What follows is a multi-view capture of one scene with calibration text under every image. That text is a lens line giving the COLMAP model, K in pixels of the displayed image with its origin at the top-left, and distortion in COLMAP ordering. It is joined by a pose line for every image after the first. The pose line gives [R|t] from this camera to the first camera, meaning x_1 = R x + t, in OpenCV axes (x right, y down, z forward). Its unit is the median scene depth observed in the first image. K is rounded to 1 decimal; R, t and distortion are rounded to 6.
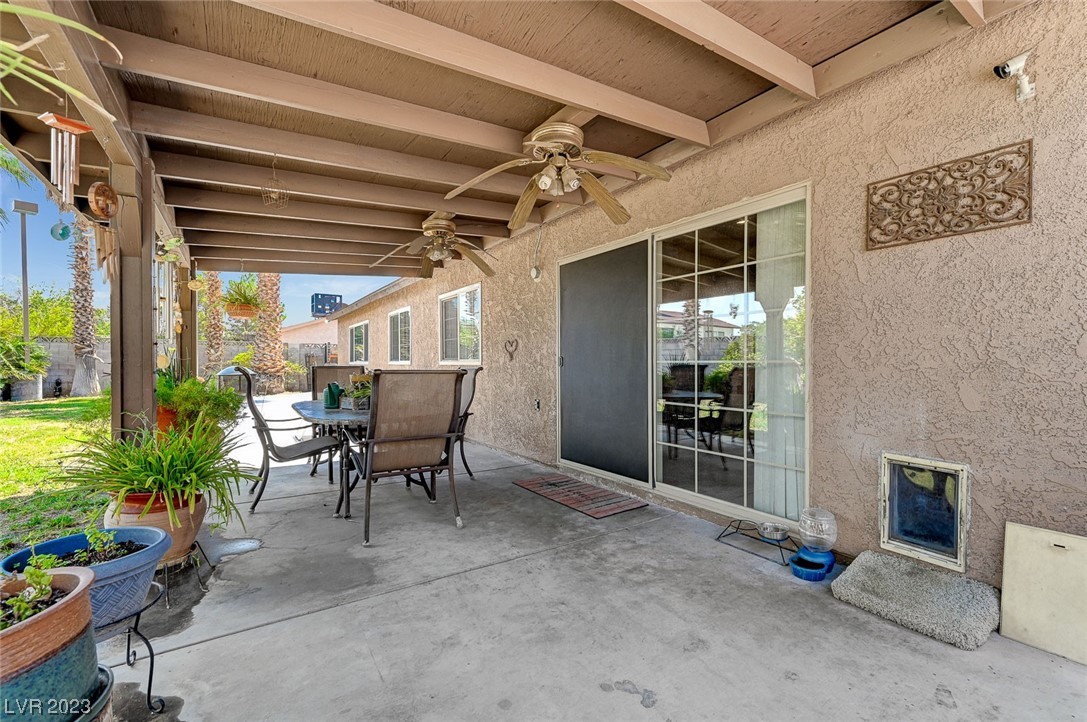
lens RADIAL K [[463.8, 0, 543.5], [0, 463.8, 361.0], [0, 0, 1]] dist [-0.000474, 0.000020]
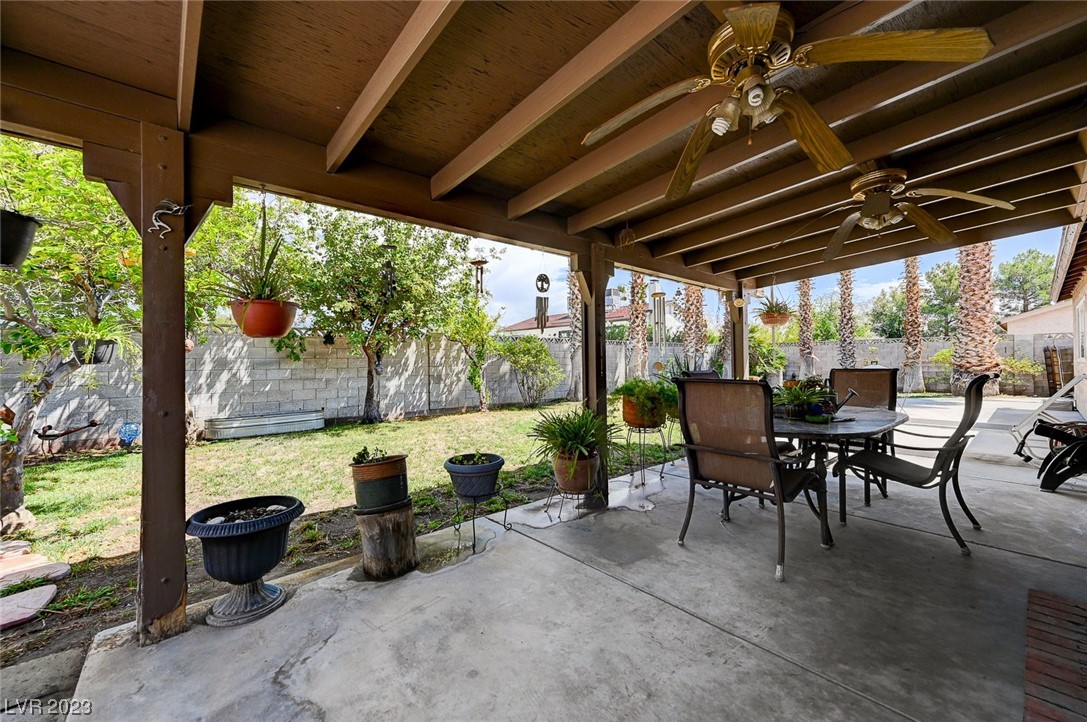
lens RADIAL K [[430.3, 0, 552.6], [0, 430.3, 365.2], [0, 0, 1]] dist [0.017023, 0.000136]
pose [[0.146275, 0.004149, -0.989235, 0.468379], [0.016746, 0.999838, 0.006670, -0.020519], [0.989102, -0.017542, 0.146182, 0.478074]]
